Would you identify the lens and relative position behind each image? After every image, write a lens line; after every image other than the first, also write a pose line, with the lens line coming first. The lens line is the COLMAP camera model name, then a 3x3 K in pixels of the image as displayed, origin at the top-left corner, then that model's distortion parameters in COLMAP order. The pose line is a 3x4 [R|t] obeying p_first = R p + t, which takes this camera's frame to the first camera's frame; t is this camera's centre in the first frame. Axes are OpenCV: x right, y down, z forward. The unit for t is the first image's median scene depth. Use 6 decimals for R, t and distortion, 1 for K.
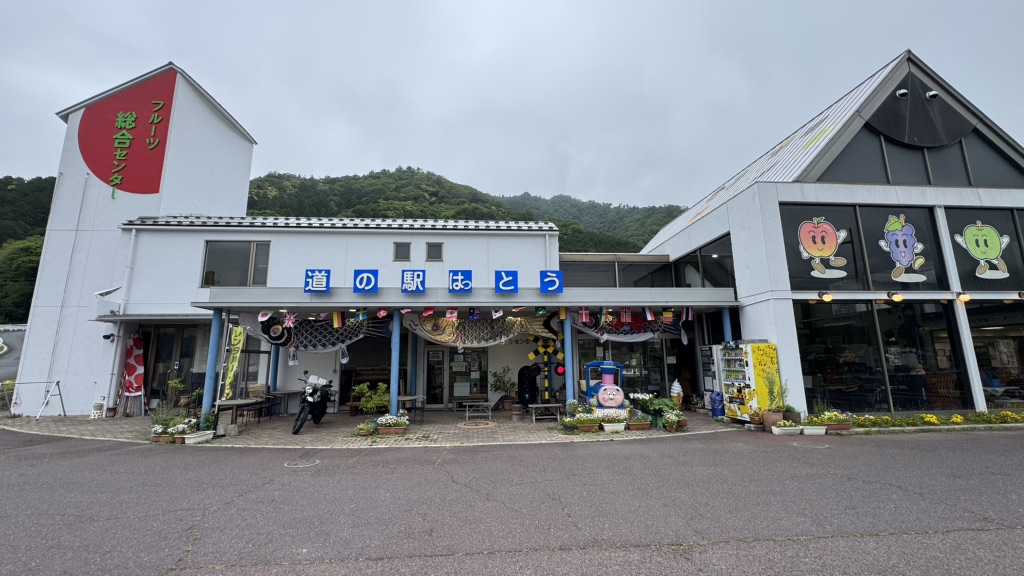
lens RADIAL K [[402.8, 0, 509.8], [0, 402.8, 292.2], [0, 0, 1]] dist [0.008142, -0.000085]
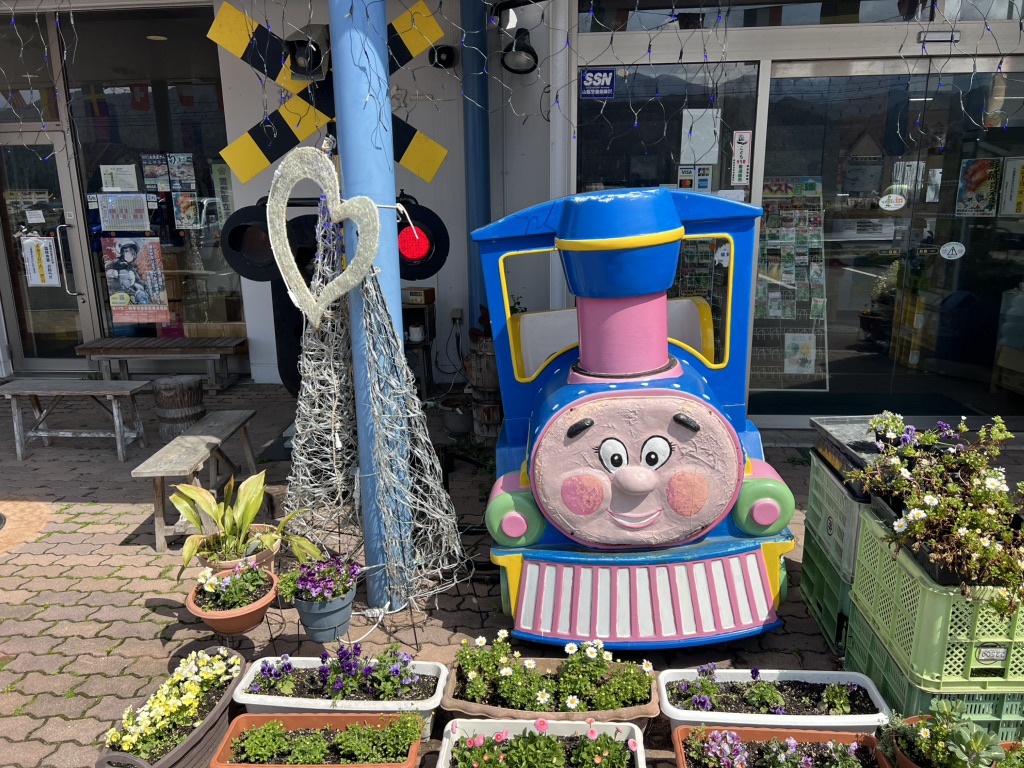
lens RADIAL K [[776.2, 0, 512.0], [0, 776.2, 384.0], [0, 0, 1]] dist [0.025076, -0.006055]
pose [[0.986866, 0.038069, -0.156990, 0.221529], [0.027054, 0.919158, 0.392958, 0.123110], [0.159258, -0.392045, 0.906056, 0.701173]]
